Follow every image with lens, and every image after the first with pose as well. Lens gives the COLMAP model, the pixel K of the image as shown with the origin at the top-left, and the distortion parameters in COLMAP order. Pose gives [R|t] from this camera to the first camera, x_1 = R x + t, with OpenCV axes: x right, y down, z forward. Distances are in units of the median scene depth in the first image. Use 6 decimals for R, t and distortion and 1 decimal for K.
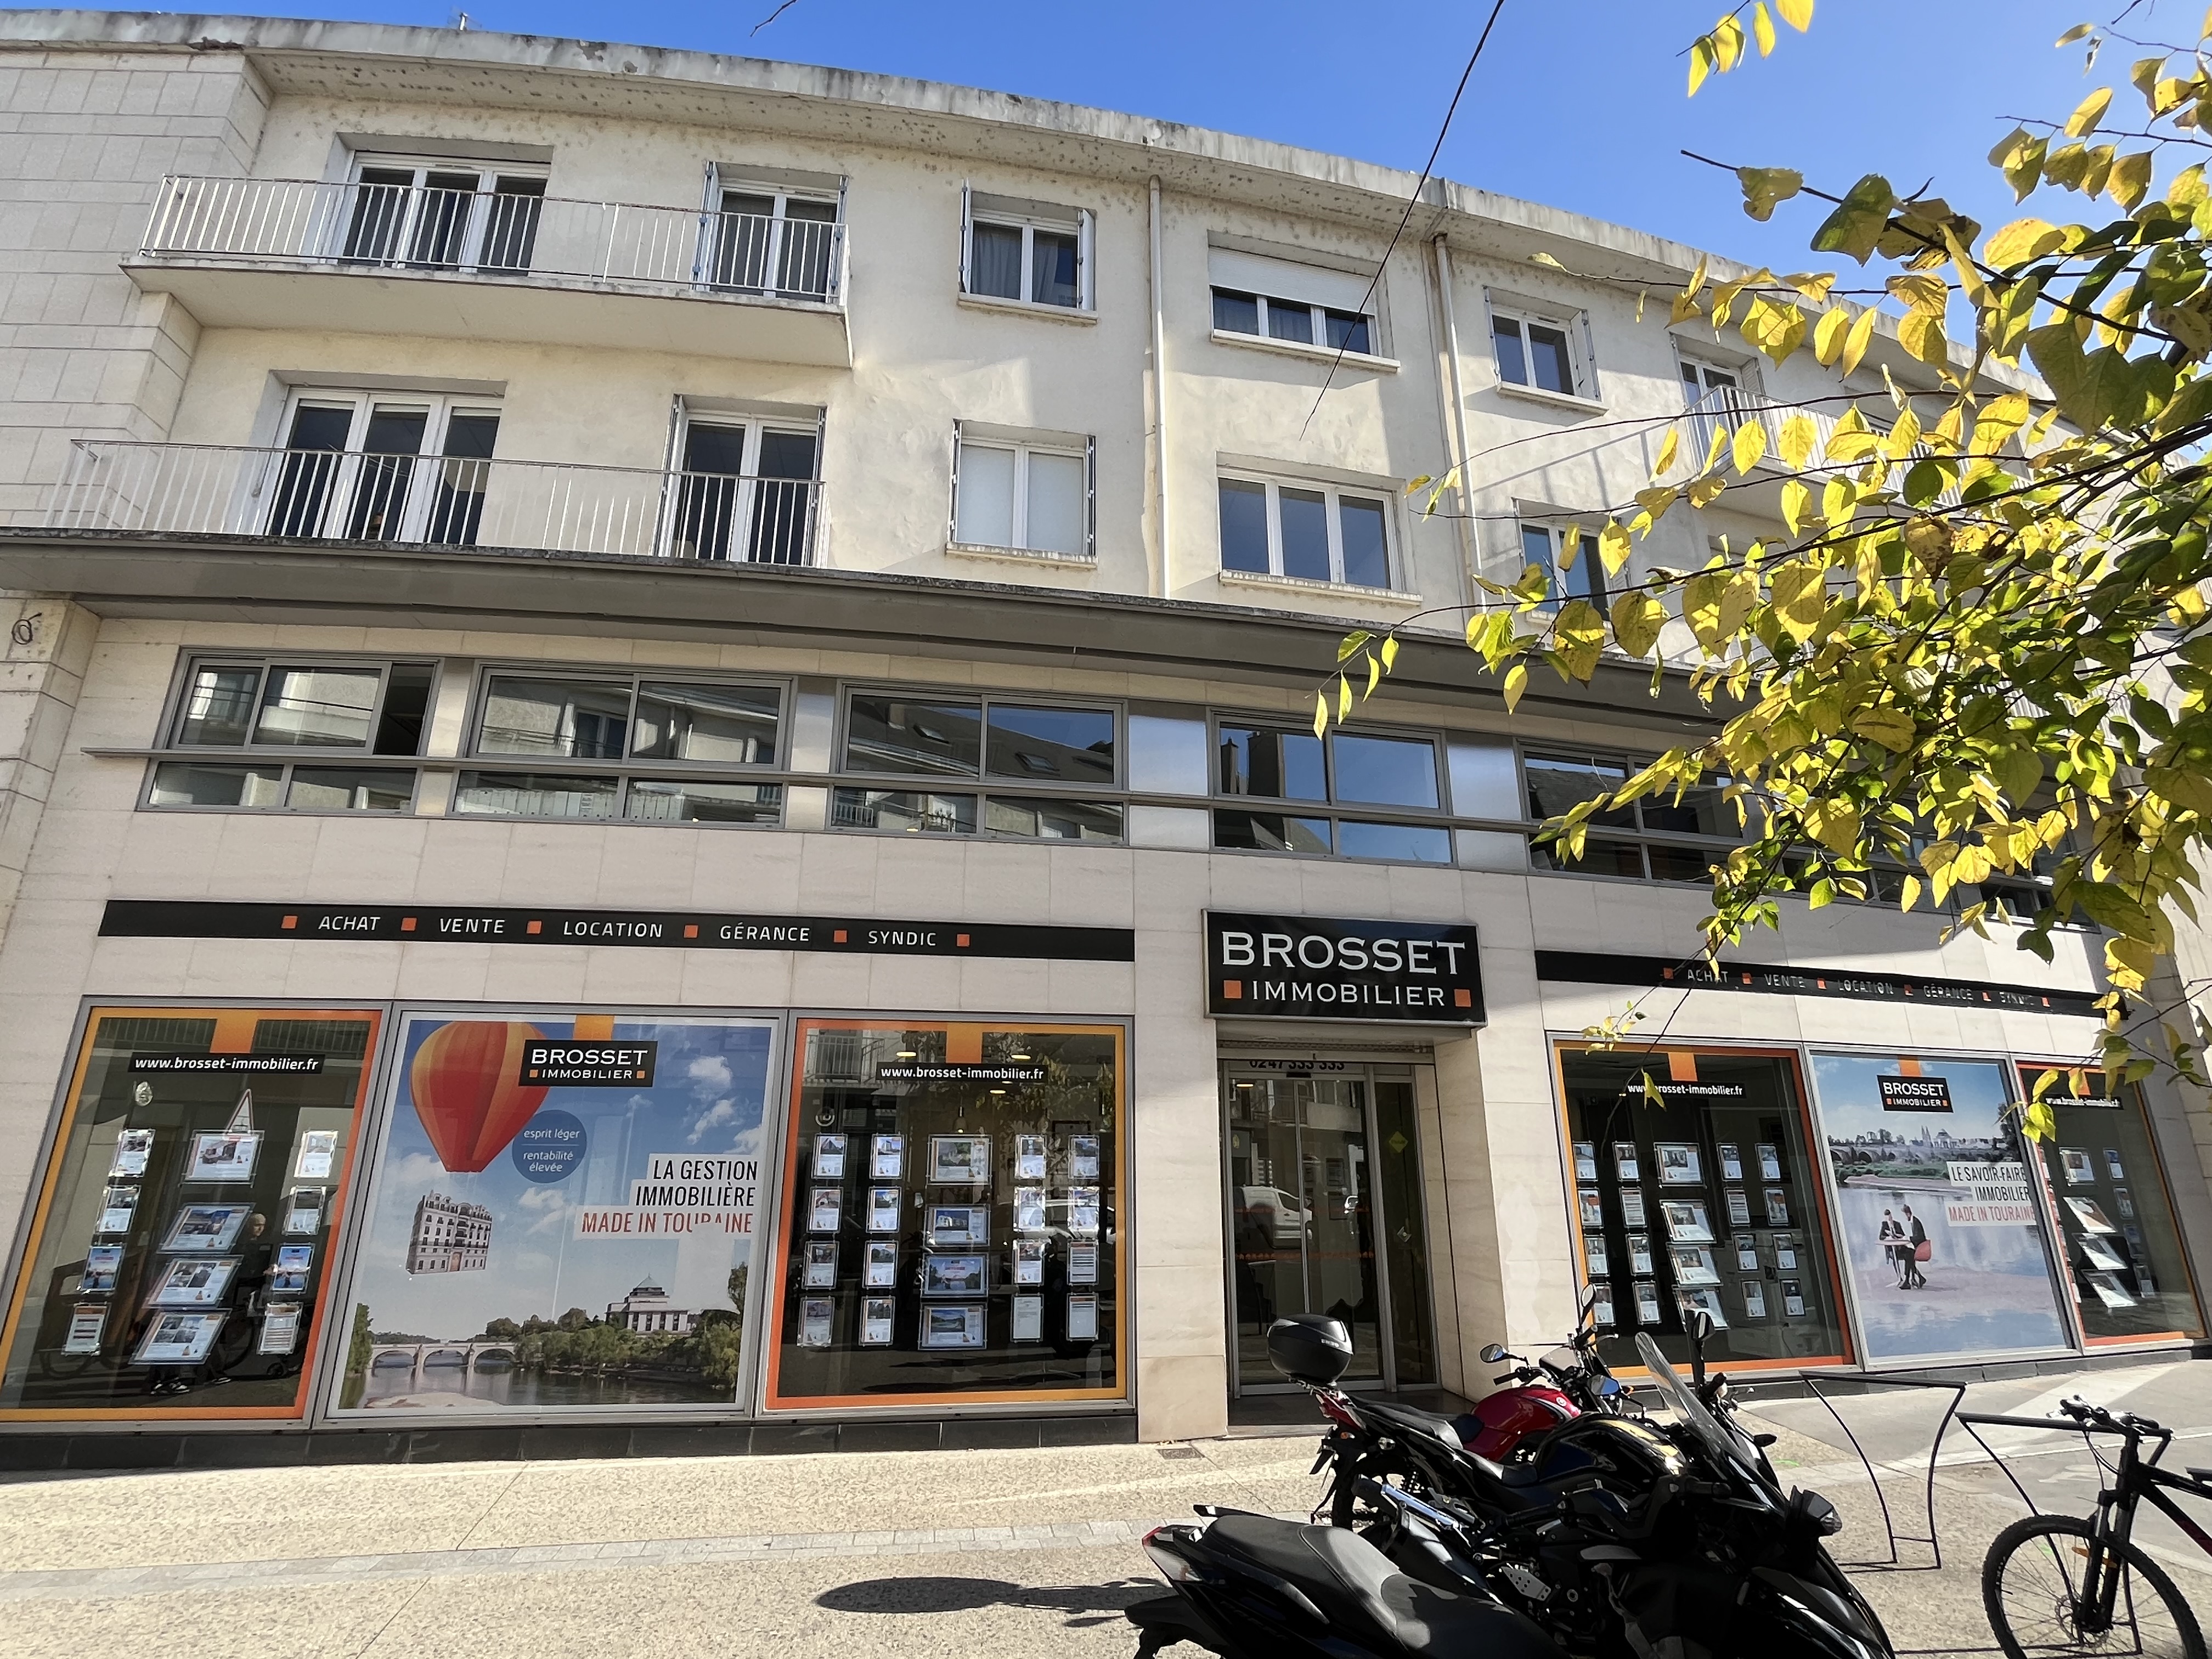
lens RADIAL K [[1096.0, 0, 1106.0], [0, 1096.0, 829.5], [0, 0, 1]] dist [-0.001329, -0.015031]
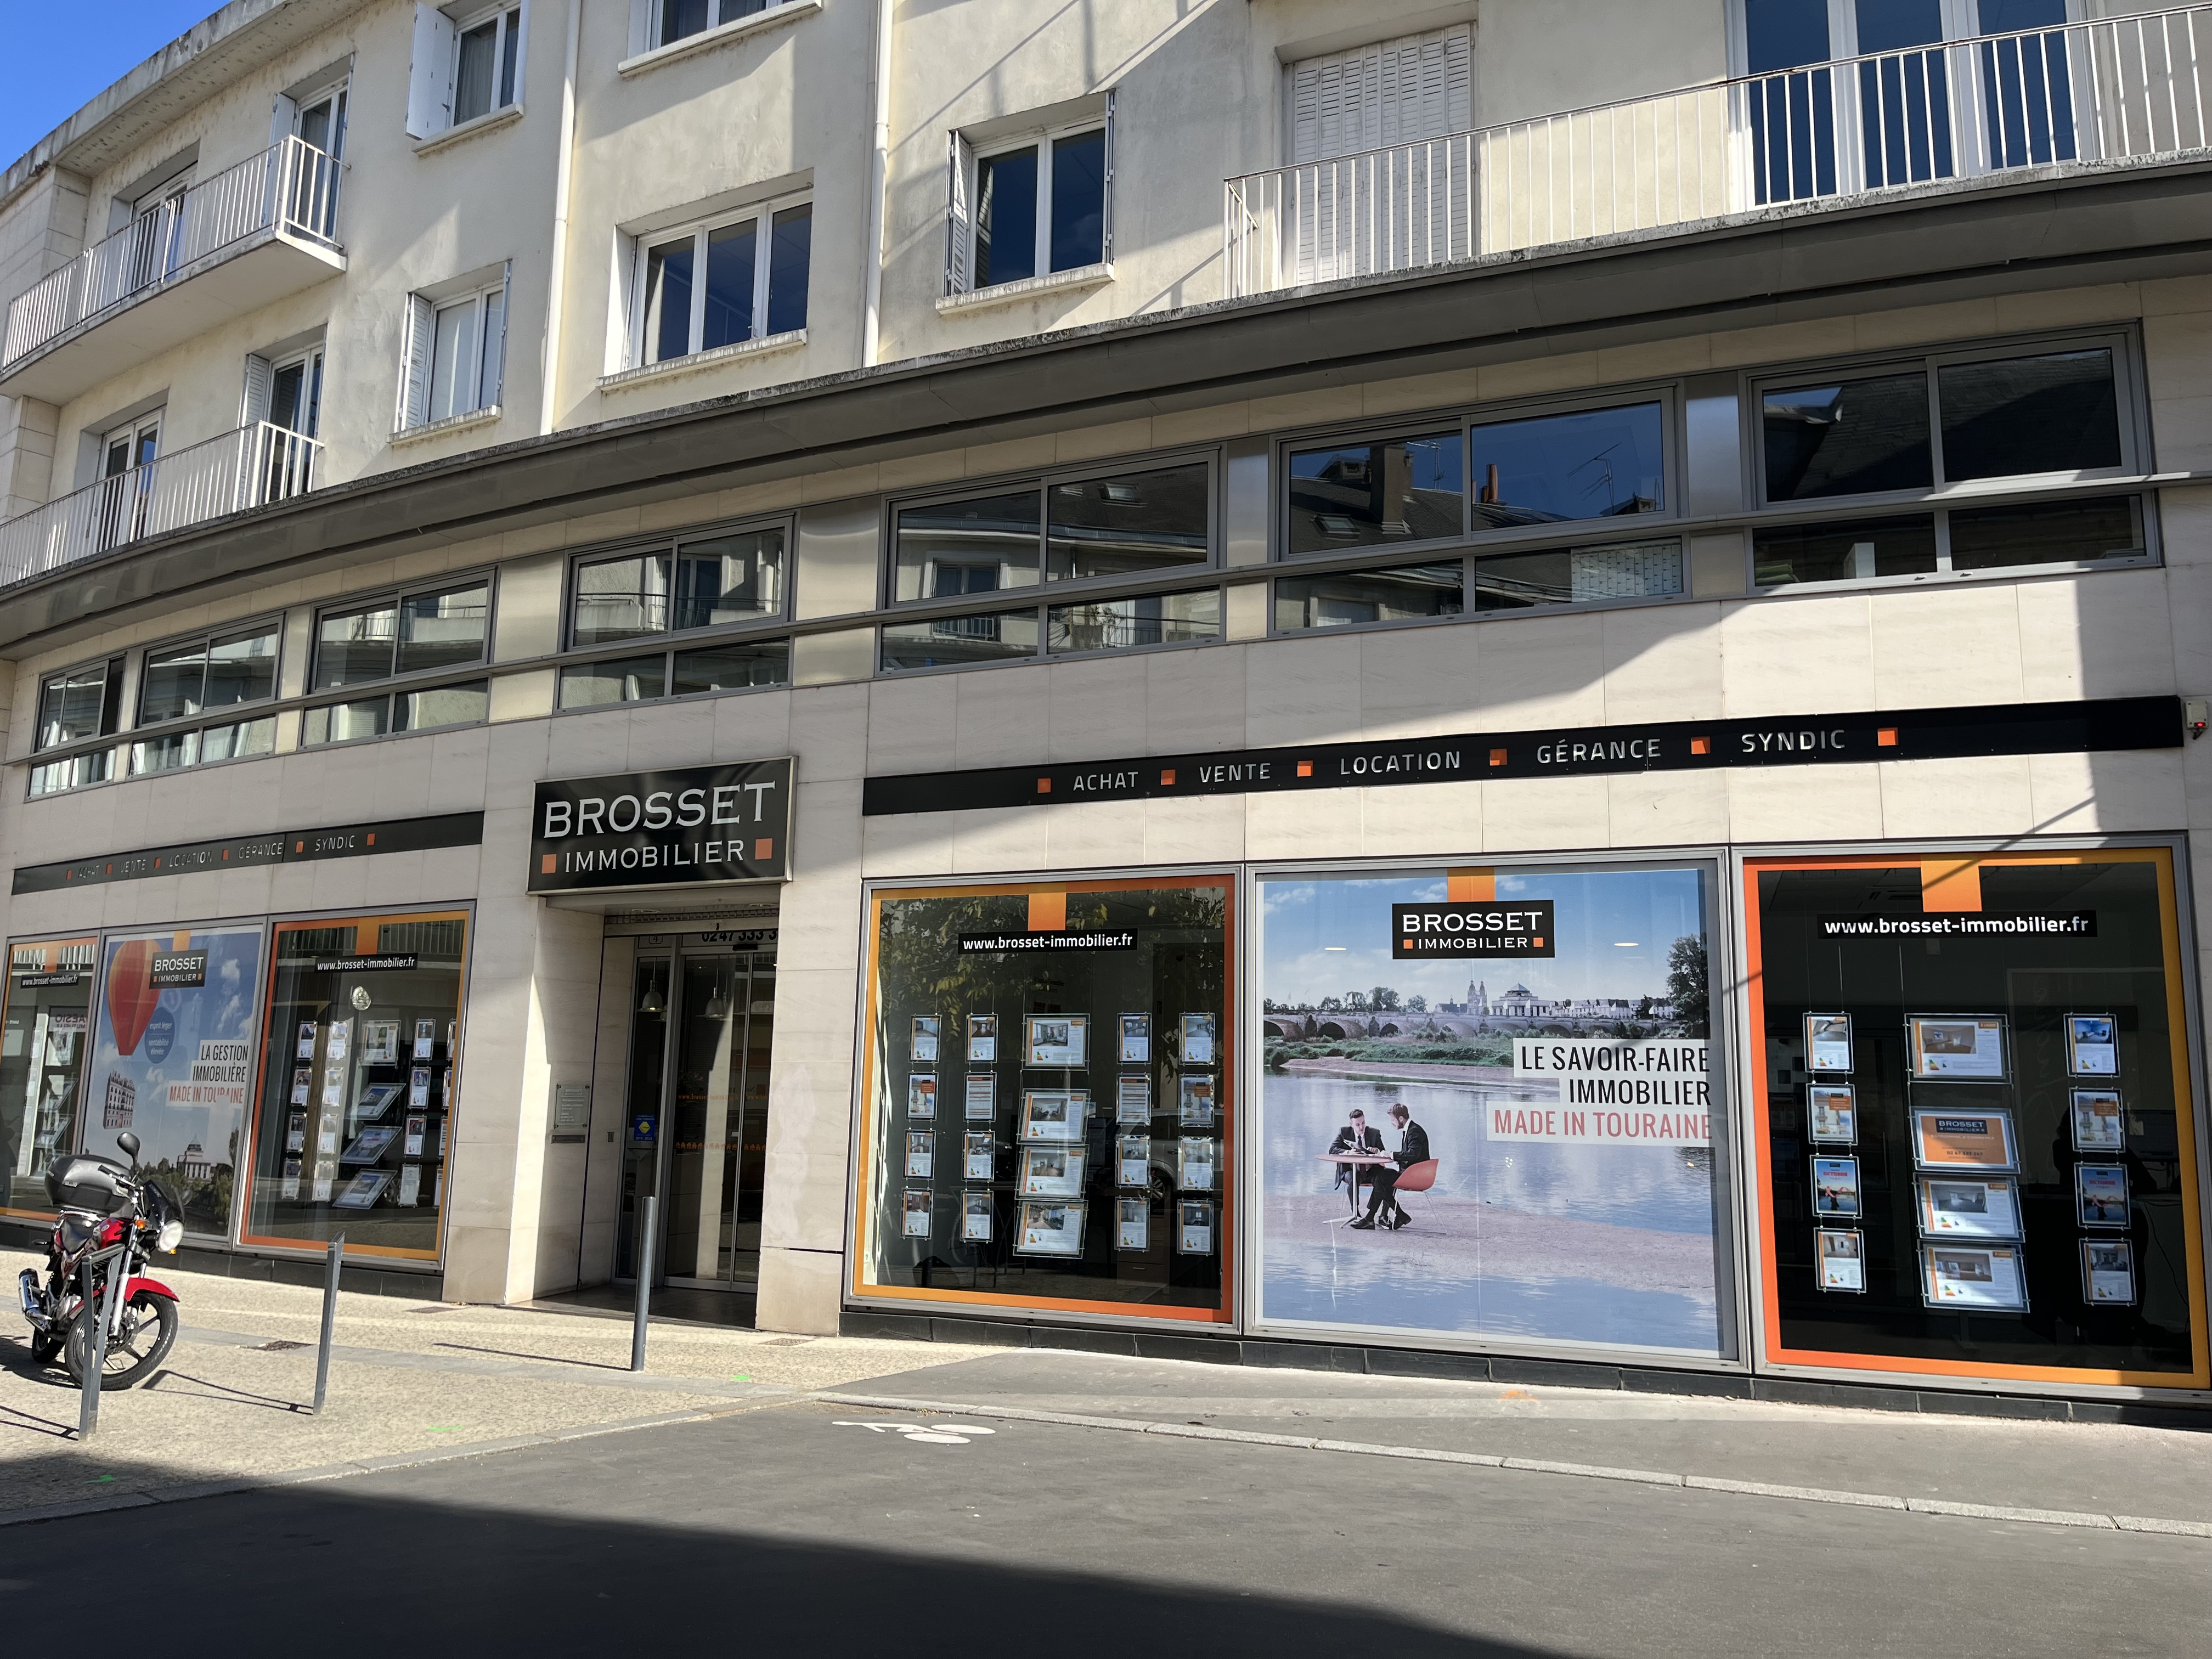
lens RADIAL K [[1503.4, 0, 1106.0], [0, 1503.4, 829.5], [0, 0, 1]] dist [0.008752, 0.001845]
pose [[0.795747, -0.091723, -0.598643, 1.159663], [0.180634, 0.979420, 0.090043, 0.080111], [0.578064, -0.179787, 0.795939, 0.236173]]
